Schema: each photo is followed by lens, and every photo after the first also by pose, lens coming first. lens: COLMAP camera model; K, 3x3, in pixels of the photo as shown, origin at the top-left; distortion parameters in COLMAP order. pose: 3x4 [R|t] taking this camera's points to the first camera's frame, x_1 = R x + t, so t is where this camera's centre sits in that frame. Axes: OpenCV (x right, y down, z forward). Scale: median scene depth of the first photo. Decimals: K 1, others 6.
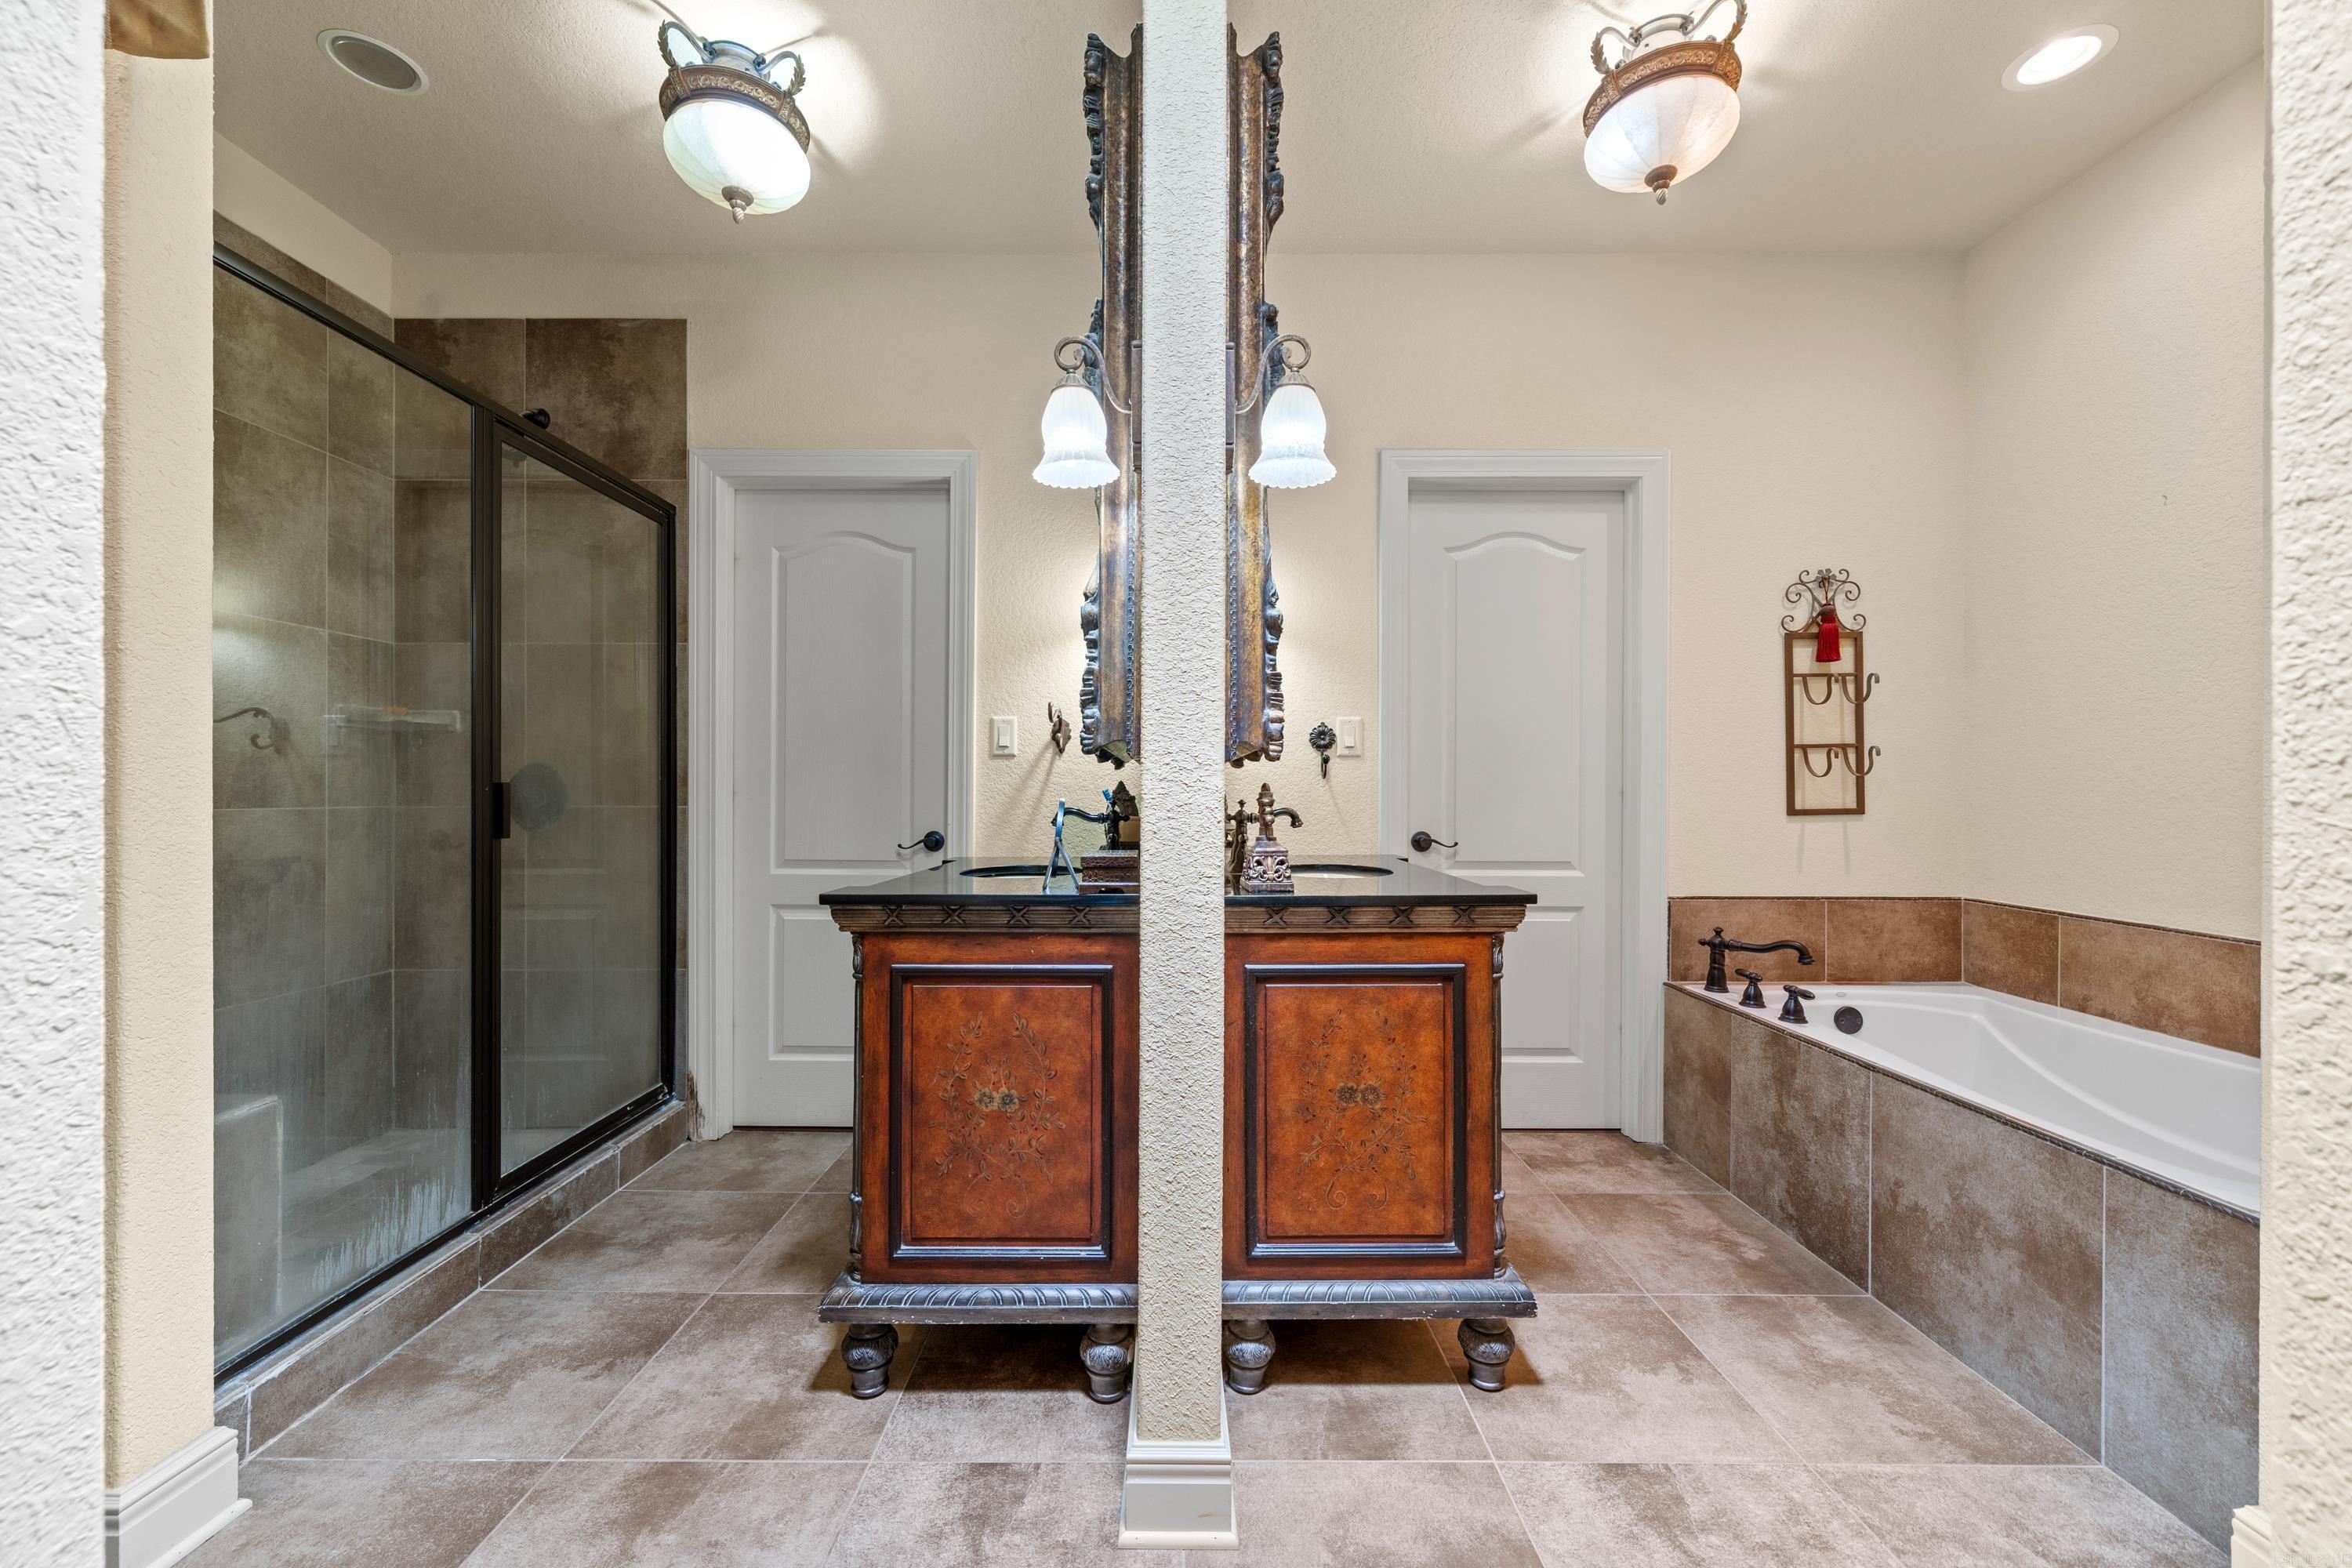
lens RADIAL K [[941.4, 0, 1173.4], [0, 941.4, 788.1], [0, 0, 1]] dist [-0.000983, -0.000163]
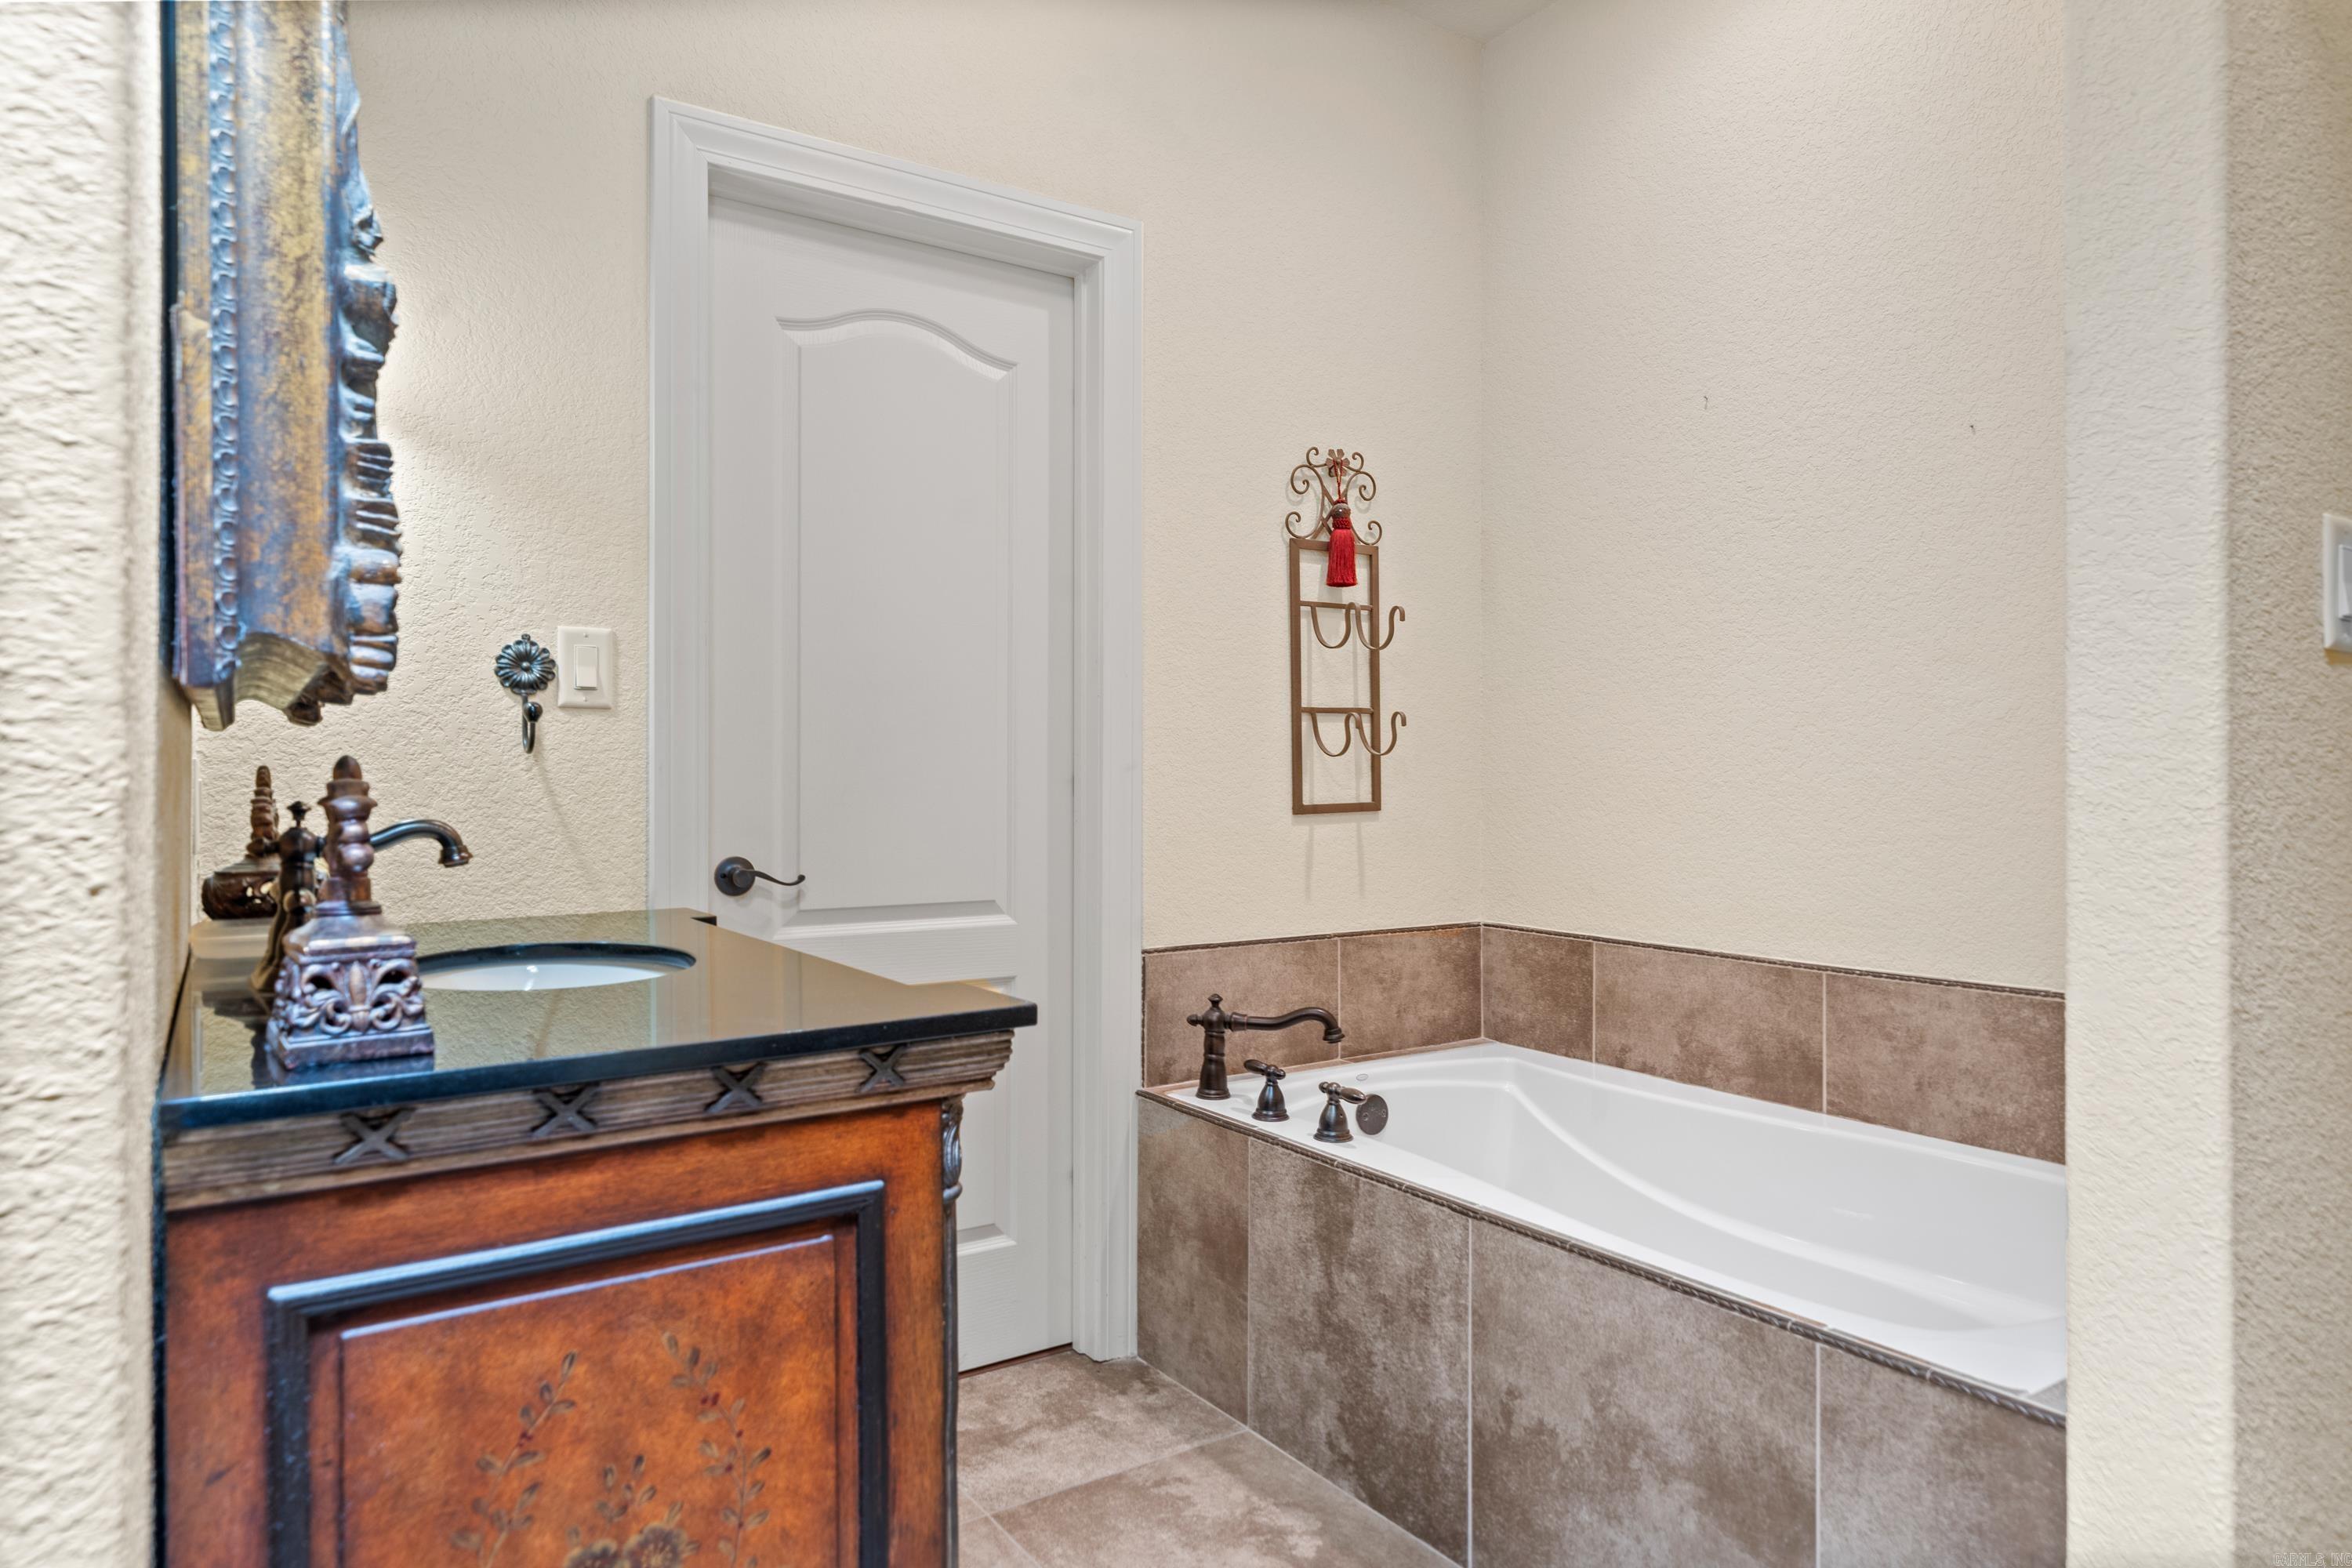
lens RADIAL K [[1374.4, 0, 1175.5], [0, 1374.4, 778.7], [0, 0, 1]] dist [-0.000005, 0.001219]
pose [[0.828053, -0.002272, 0.560645, 0.058044], [0.001088, 0.999996, 0.002446, 0.002255], [-0.560649, -0.001416, 0.828052, 0.341196]]
